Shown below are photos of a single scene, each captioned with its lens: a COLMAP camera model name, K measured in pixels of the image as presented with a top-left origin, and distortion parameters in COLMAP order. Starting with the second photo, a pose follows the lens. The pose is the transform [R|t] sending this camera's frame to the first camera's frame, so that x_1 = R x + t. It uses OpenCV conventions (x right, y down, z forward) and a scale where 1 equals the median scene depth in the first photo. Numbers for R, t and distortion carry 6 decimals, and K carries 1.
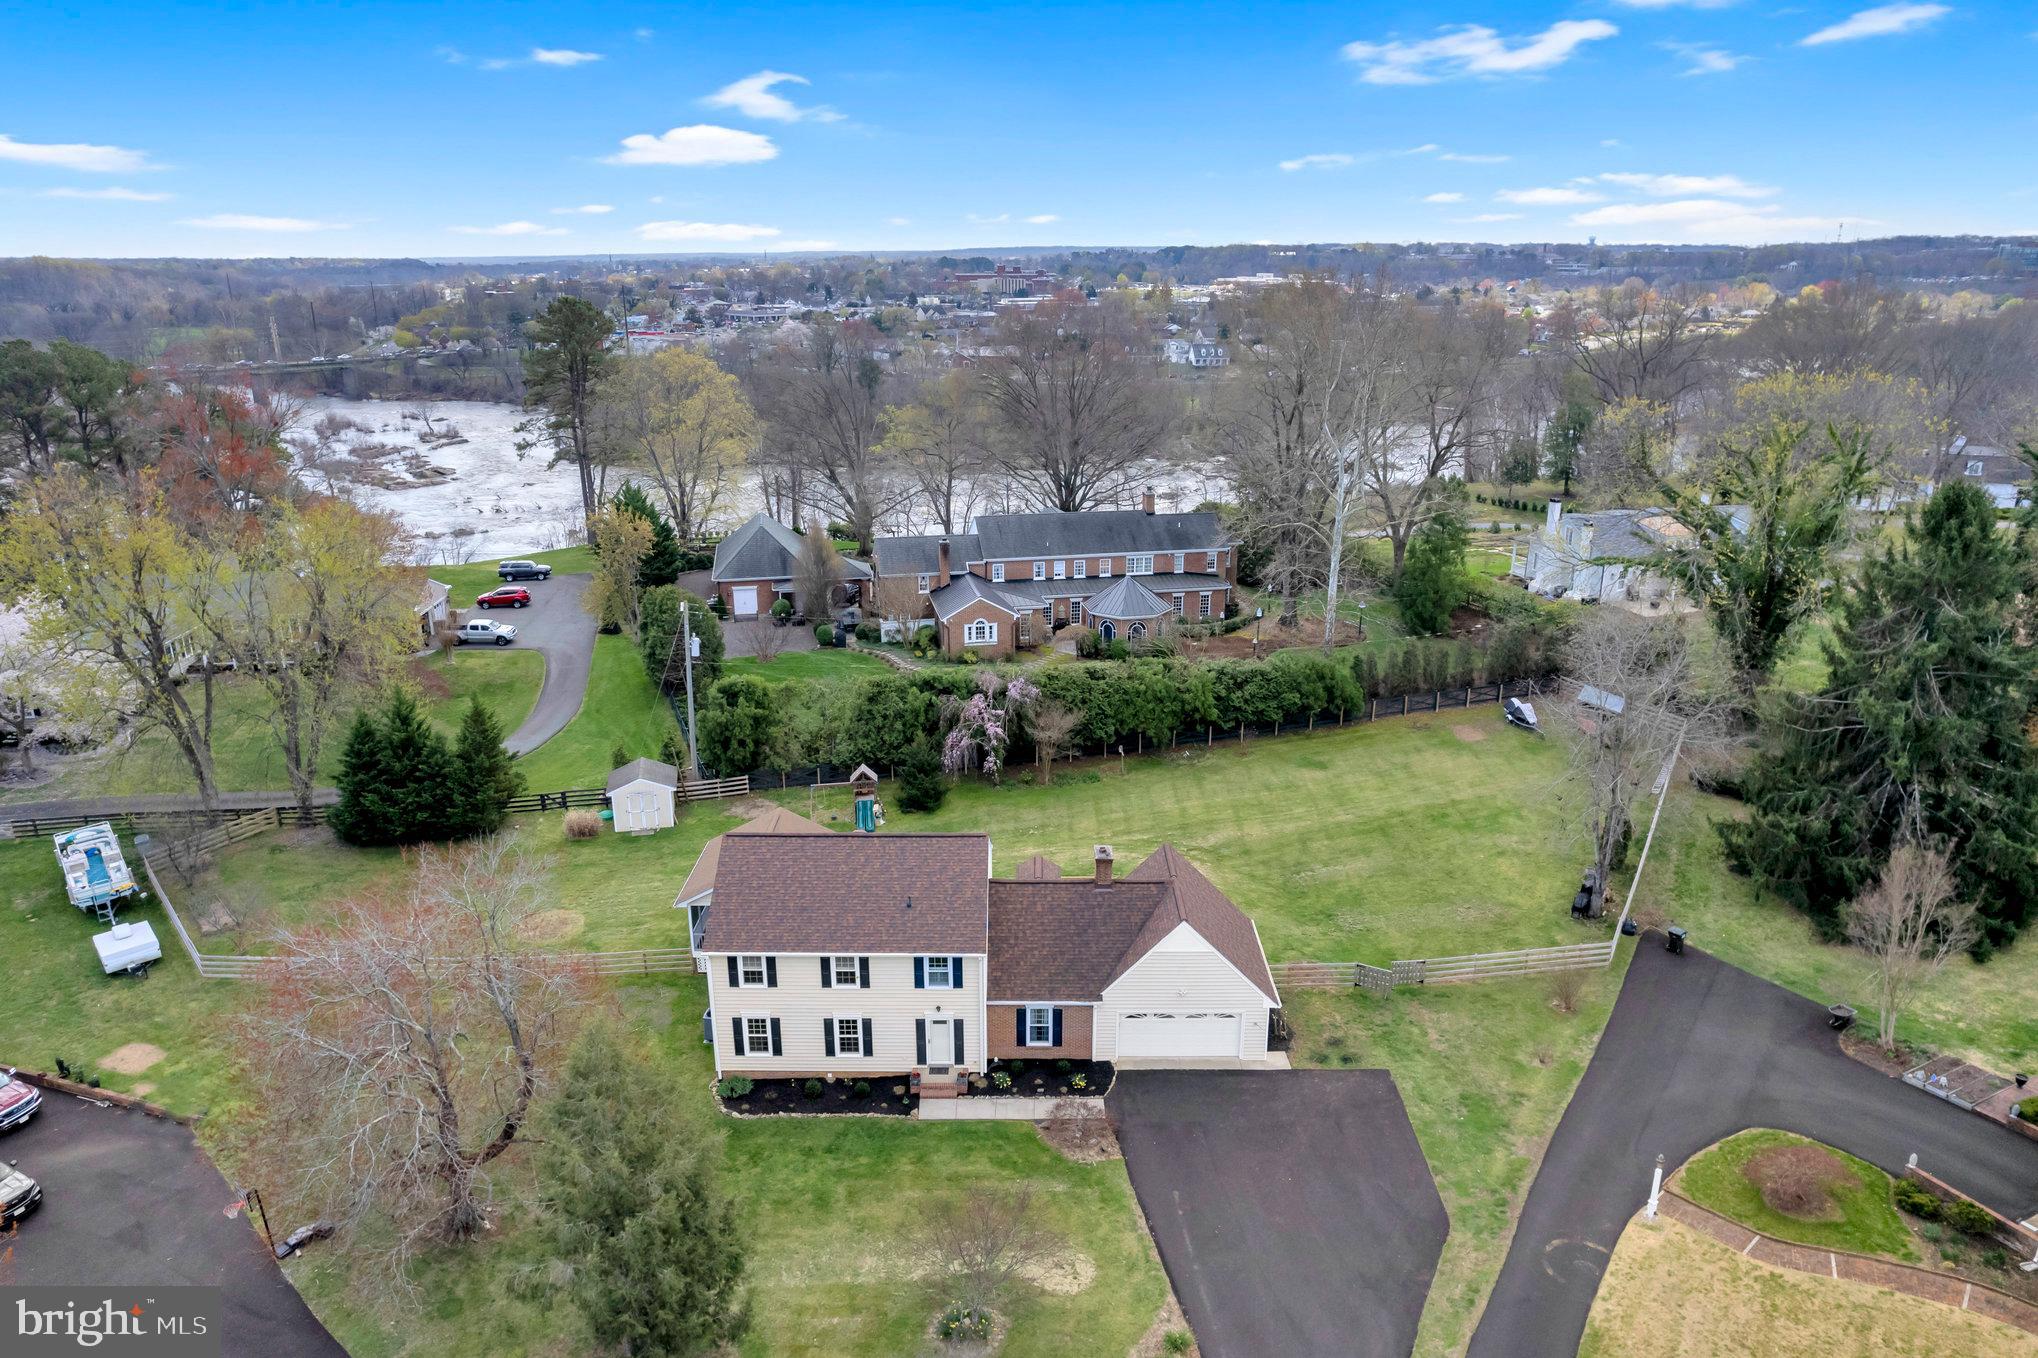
lens RADIAL K [[1343.6, 0, 1019.0], [0, 1343.6, 679.0], [0, 0, 1]] dist [-0.030847, 0.000495]
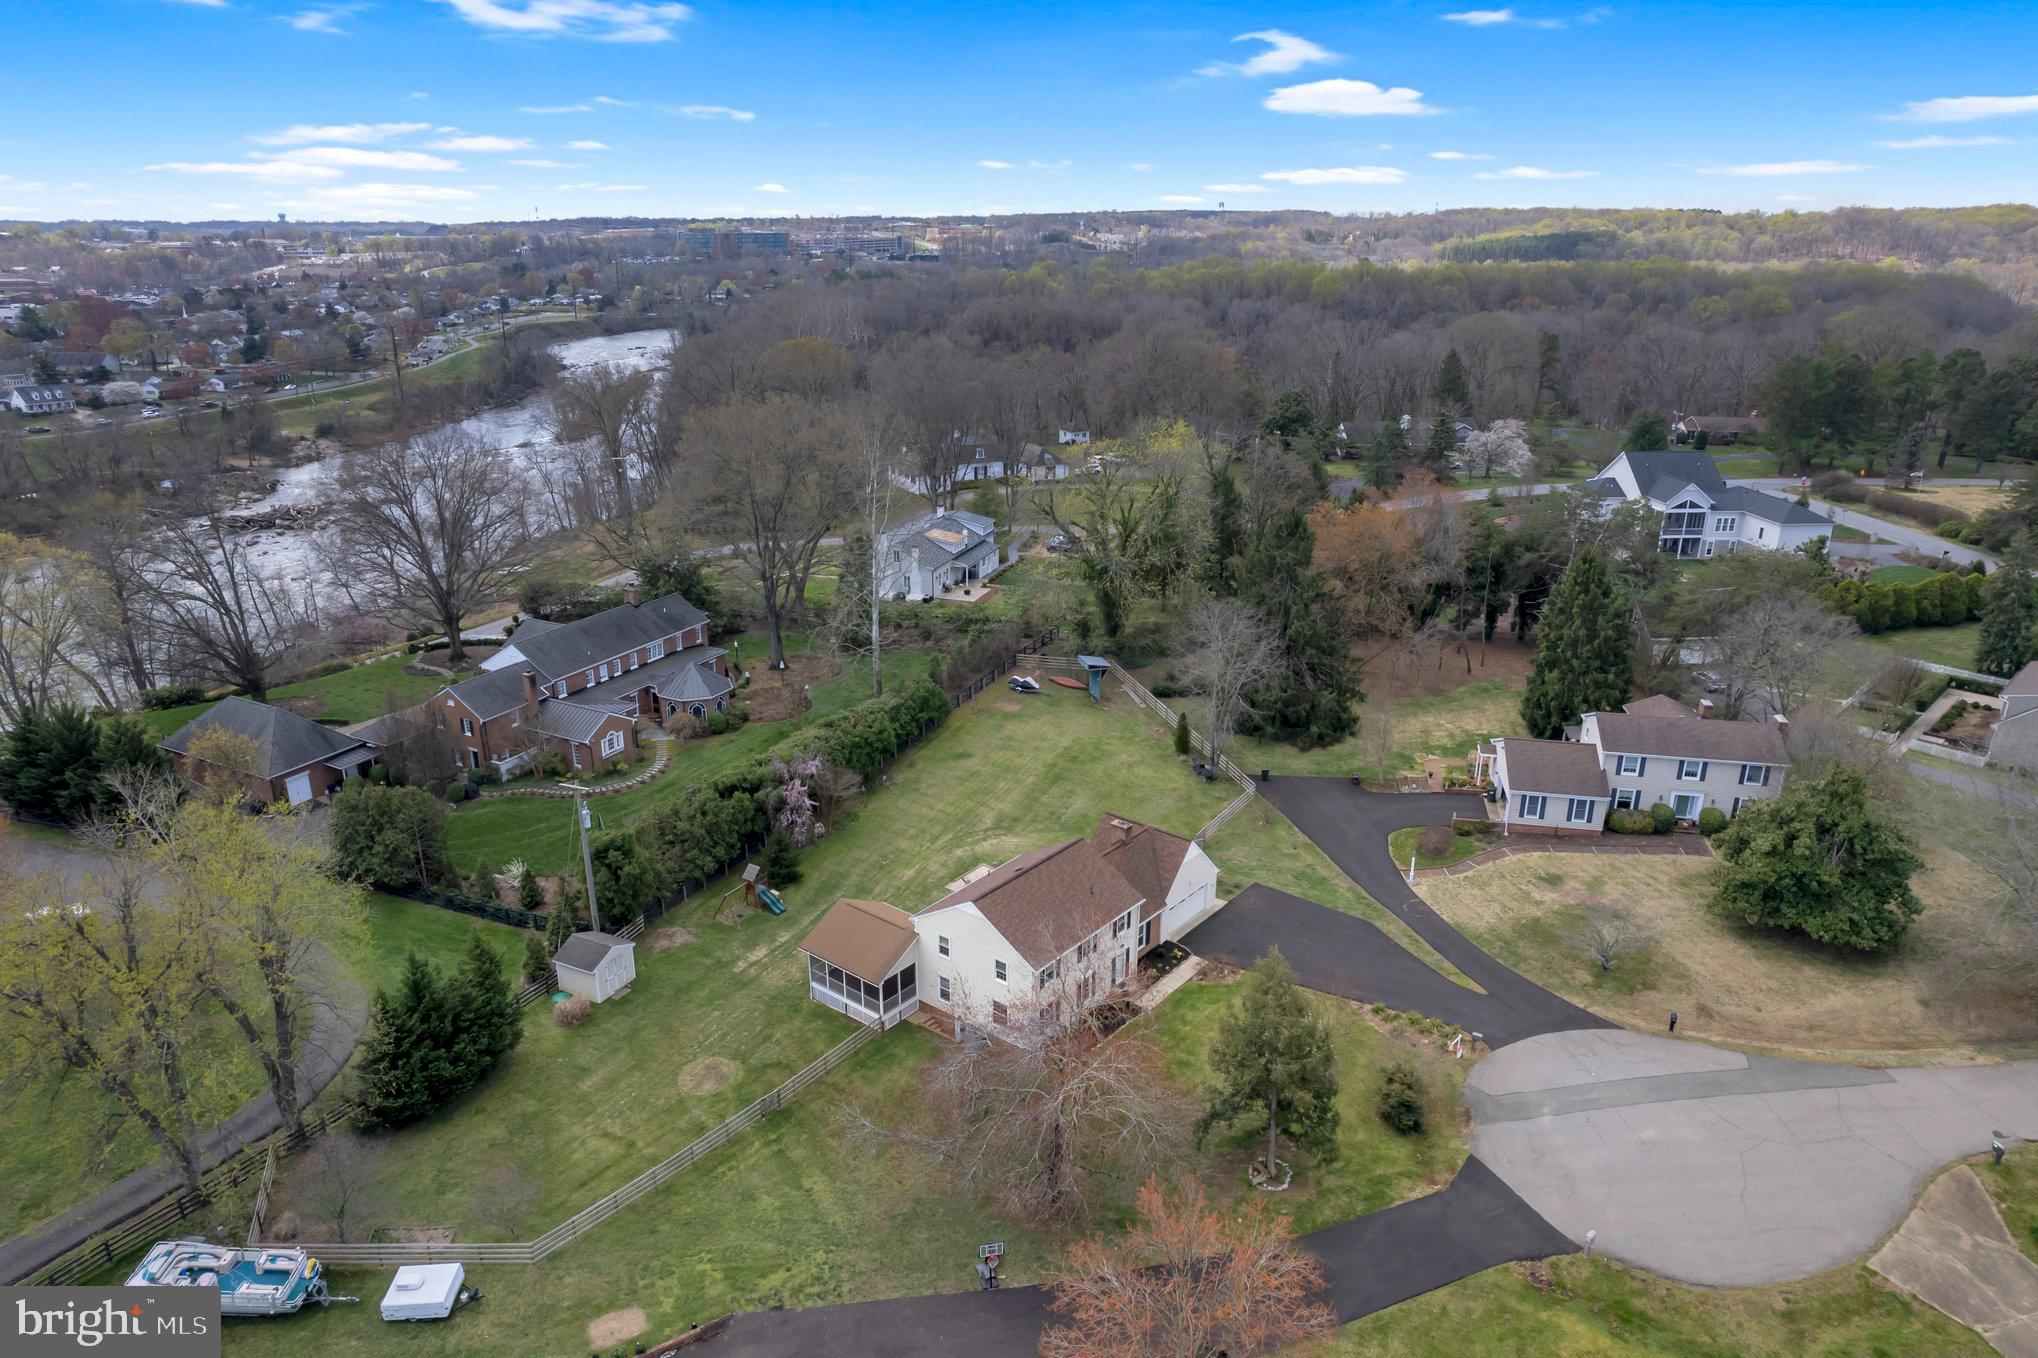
lens RADIAL K [[1343.6, 0, 1019.0], [0, 1343.6, 679.0], [0, 0, 1]] dist [-0.030847, 0.000495]
pose [[0.616399, -0.254752, 0.745087, -0.983314], [0.235158, 0.962595, 0.134577, -0.241745], [-0.751501, 0.092260, 0.653249, 0.016001]]
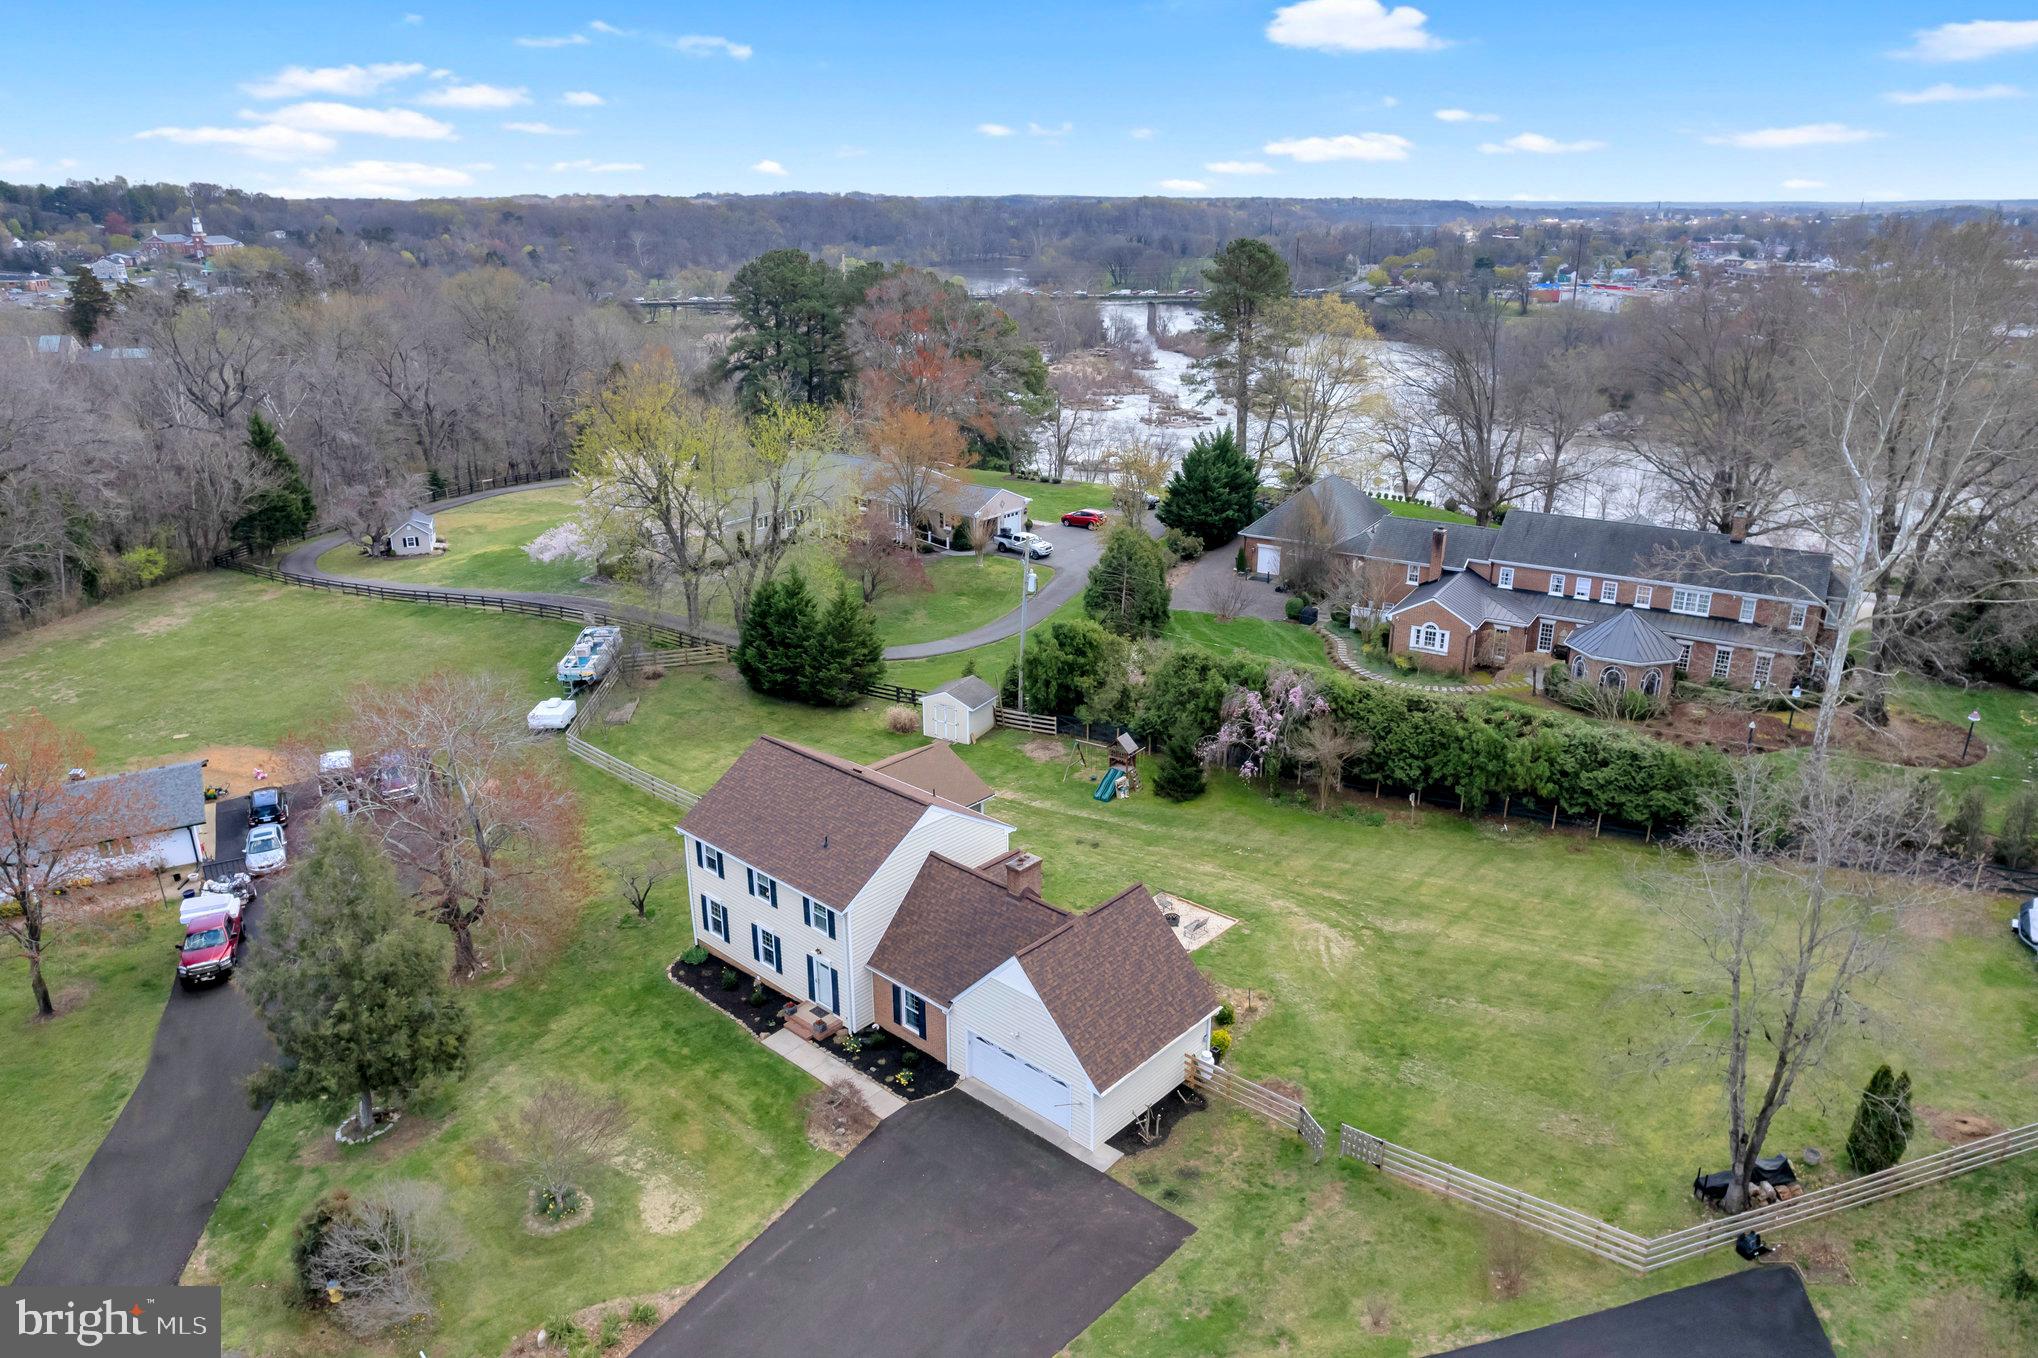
lens RADIAL K [[1362.9, 0, 1016.7], [0, 1362.9, 654.5], [0, 0, 1]] dist [-0.030225, -0.000646]
pose [[0.739474, 0.217262, -0.637162, 0.521707], [-0.205753, 0.974139, 0.093374, -0.079596], [0.640971, 0.062050, 0.765053, 0.232724]]
